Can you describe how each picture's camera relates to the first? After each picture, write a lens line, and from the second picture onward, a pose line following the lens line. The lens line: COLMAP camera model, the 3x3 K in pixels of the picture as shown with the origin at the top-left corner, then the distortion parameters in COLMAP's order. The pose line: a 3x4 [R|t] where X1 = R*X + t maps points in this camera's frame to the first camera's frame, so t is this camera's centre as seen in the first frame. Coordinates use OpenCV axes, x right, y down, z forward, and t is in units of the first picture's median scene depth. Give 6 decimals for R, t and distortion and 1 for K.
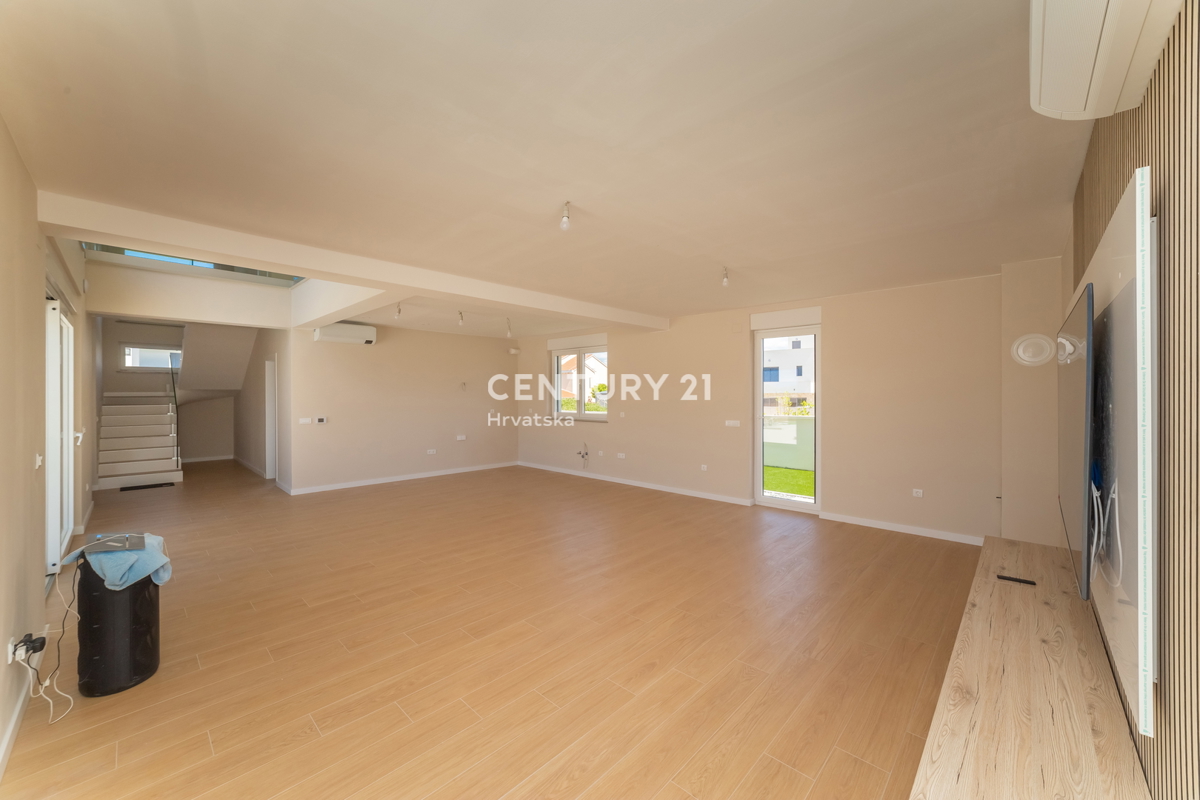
lens RADIAL K [[456.4, 0, 602.5], [0, 456.4, 394.2], [0, 0, 1]] dist [-0.002604, 0.001746]
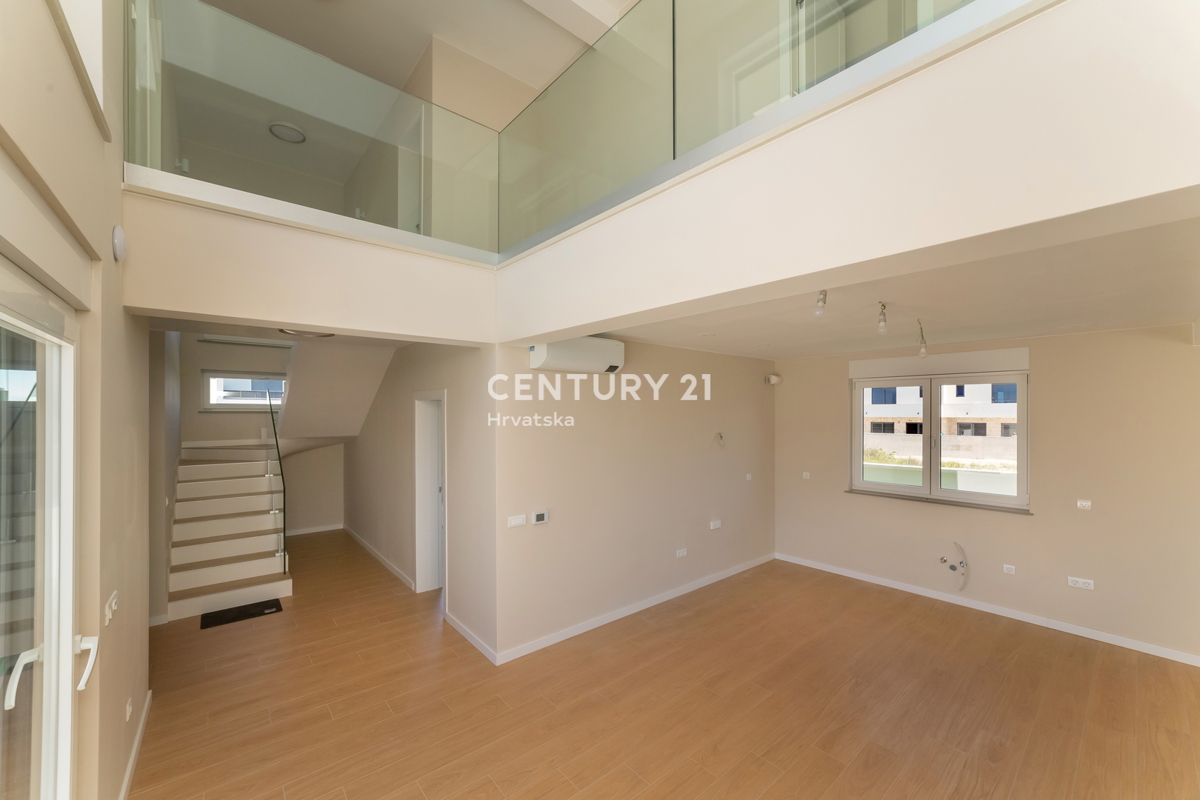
lens RADIAL K [[456.4, 0, 602.4], [0, 456.4, 410.5], [0, 0, 1]] dist [-0.002604, 0.001746]
pose [[0.995209, -0.003126, -0.097716, -0.416074], [0.002491, 0.999975, -0.006620, -0.054211], [0.097734, 0.006345, 0.995192, 0.399750]]
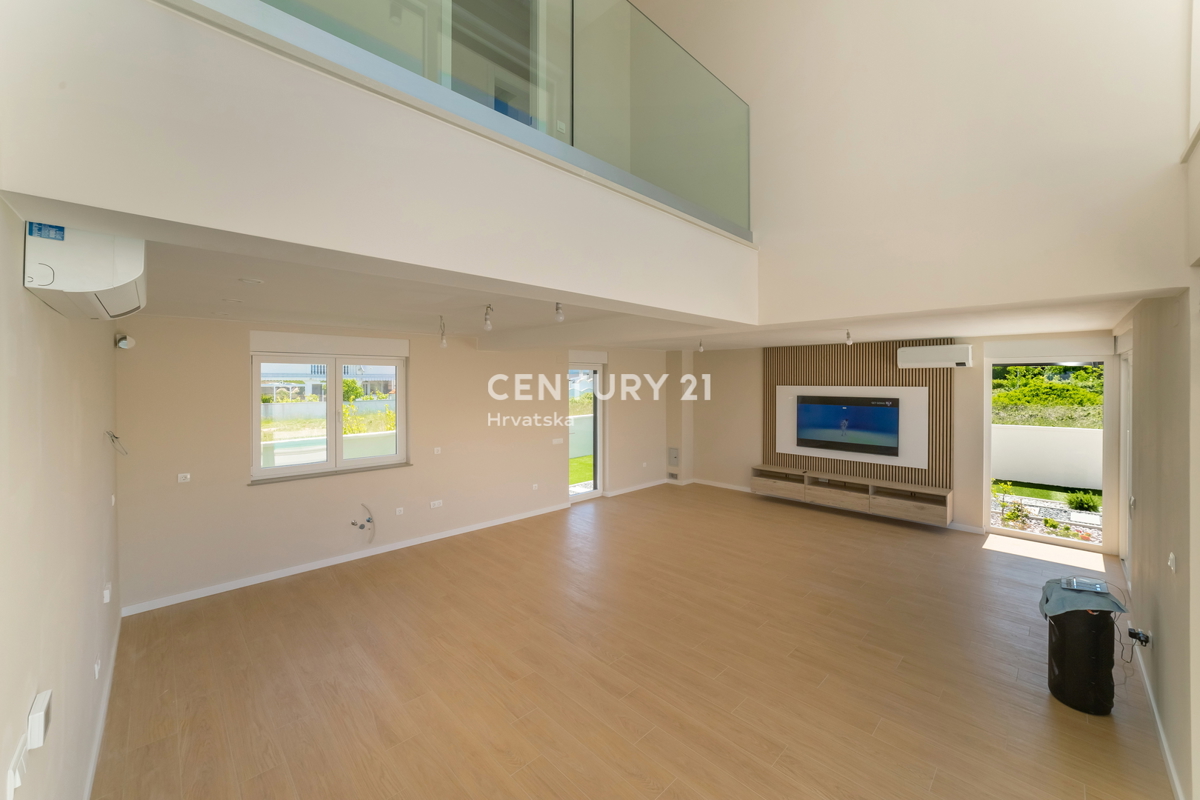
lens RADIAL K [[456.4, 0, 608.5], [0, 456.4, 391.0], [0, 0, 1]] dist [-0.002604, 0.001746]
pose [[0.026150, -0.023125, 0.999391, -0.663993], [-0.008980, 0.999687, 0.023367, -0.070507], [-0.999618, -0.009586, 0.025934, 0.642671]]
